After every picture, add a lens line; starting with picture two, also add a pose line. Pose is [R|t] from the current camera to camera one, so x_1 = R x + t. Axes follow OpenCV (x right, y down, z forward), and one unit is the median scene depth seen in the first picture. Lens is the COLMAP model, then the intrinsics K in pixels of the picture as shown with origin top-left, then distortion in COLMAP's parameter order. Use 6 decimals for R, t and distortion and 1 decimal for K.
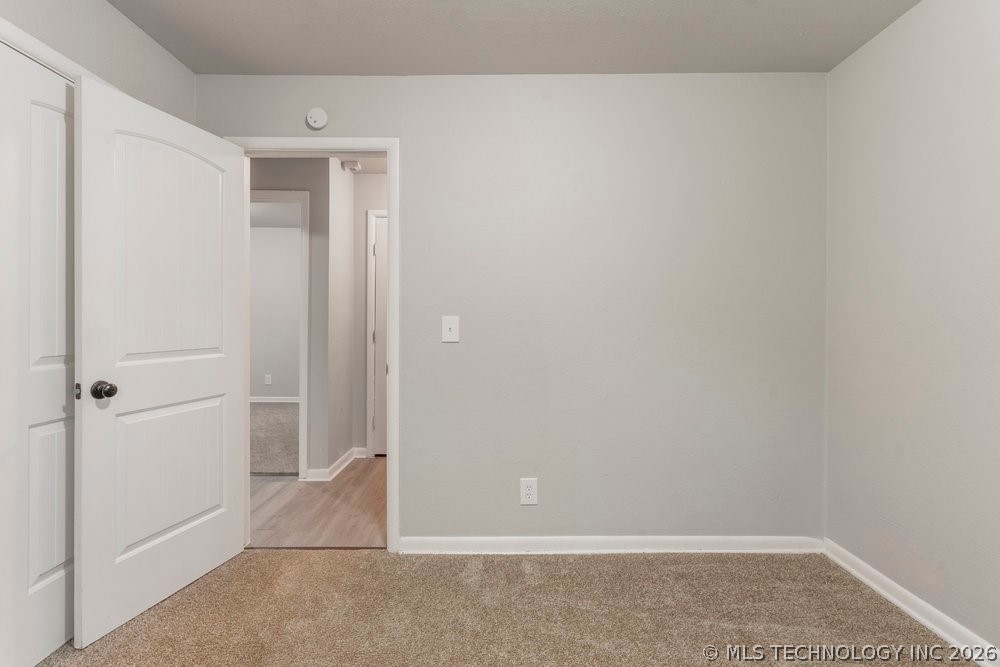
lens RADIAL K [[480.5, 0, 500.0], [0, 480.5, 333.5], [0, 0, 1]] dist [0.003946, 0.000239]
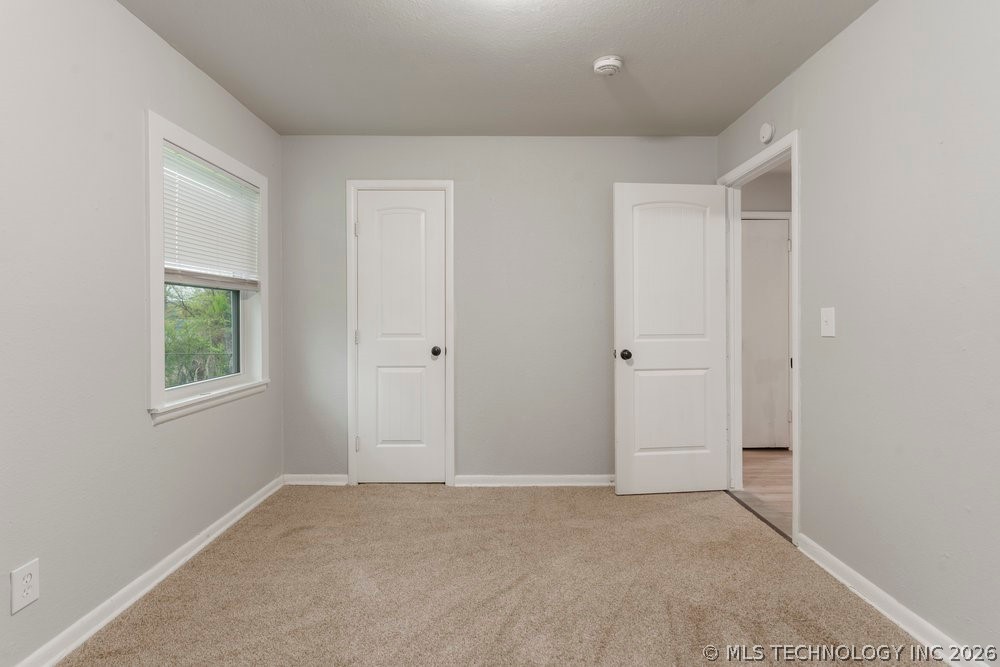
lens RADIAL K [[472.0, 0, 500.0], [0, 472.0, 333.5], [0, 0, 1]] dist [0.000507, 0.000023]
pose [[-0.001713, 0.030243, -0.999541, 0.785204], [0.003274, 0.999537, 0.030237, -0.016752], [0.999993, -0.003221, -0.001811, 0.404416]]
